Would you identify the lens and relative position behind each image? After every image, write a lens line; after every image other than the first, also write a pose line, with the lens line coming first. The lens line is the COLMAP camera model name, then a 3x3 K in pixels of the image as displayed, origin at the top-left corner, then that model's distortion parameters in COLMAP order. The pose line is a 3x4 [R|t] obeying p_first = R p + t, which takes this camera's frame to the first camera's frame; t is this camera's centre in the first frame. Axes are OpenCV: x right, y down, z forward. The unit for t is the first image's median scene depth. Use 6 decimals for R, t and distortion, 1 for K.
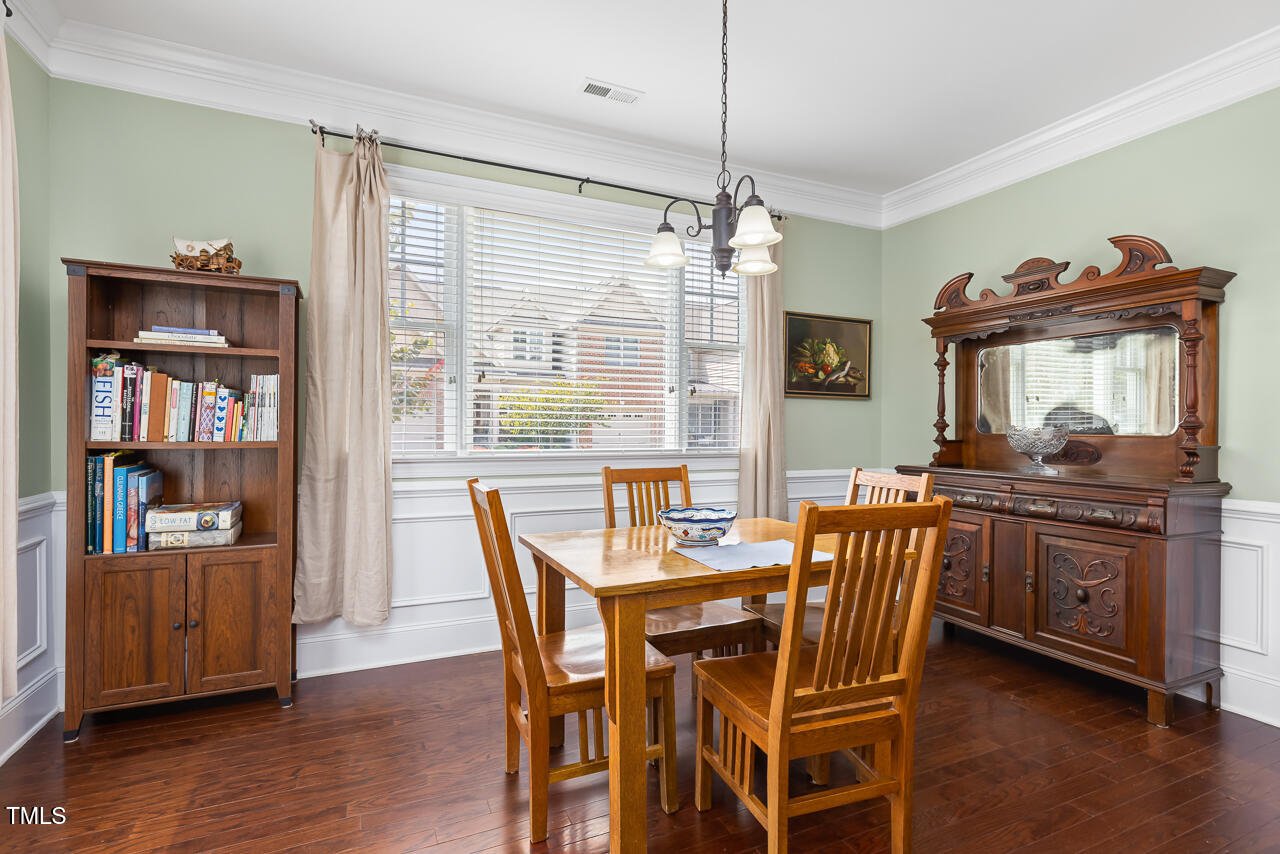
lens RADIAL K [[623.2, 0, 643.6], [0, 623.2, 425.1], [0, 0, 1]] dist [-0.006209, 0.002006]
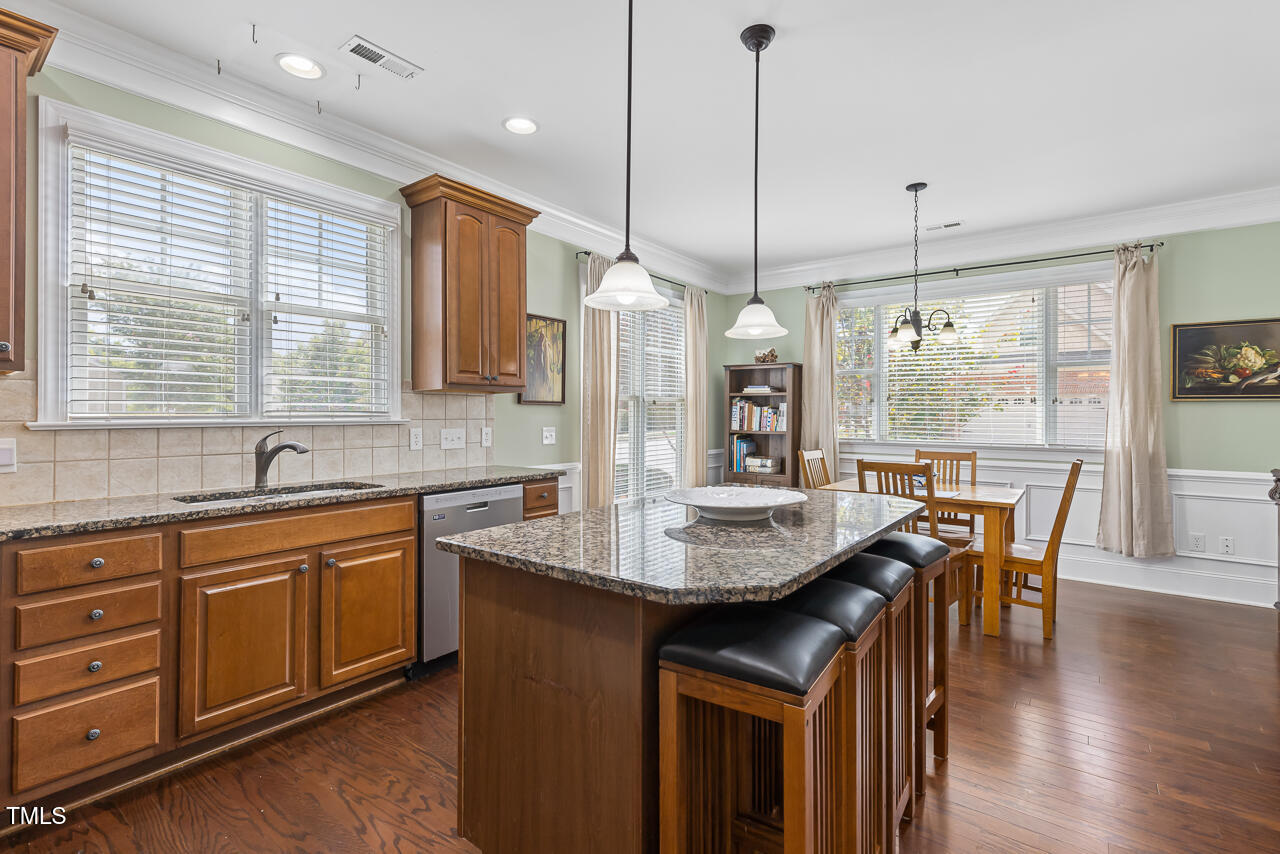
lens RADIAL K [[577.0, 0, 645.7], [0, 577.0, 410.2], [0, 0, 1]] dist [0.001947, -0.000281]
pose [[0.470043, -0.013580, -0.882539, 1.098945], [-0.003313, 0.999847, -0.017150, -0.015151], [0.882637, 0.010985, 0.469926, -0.493376]]
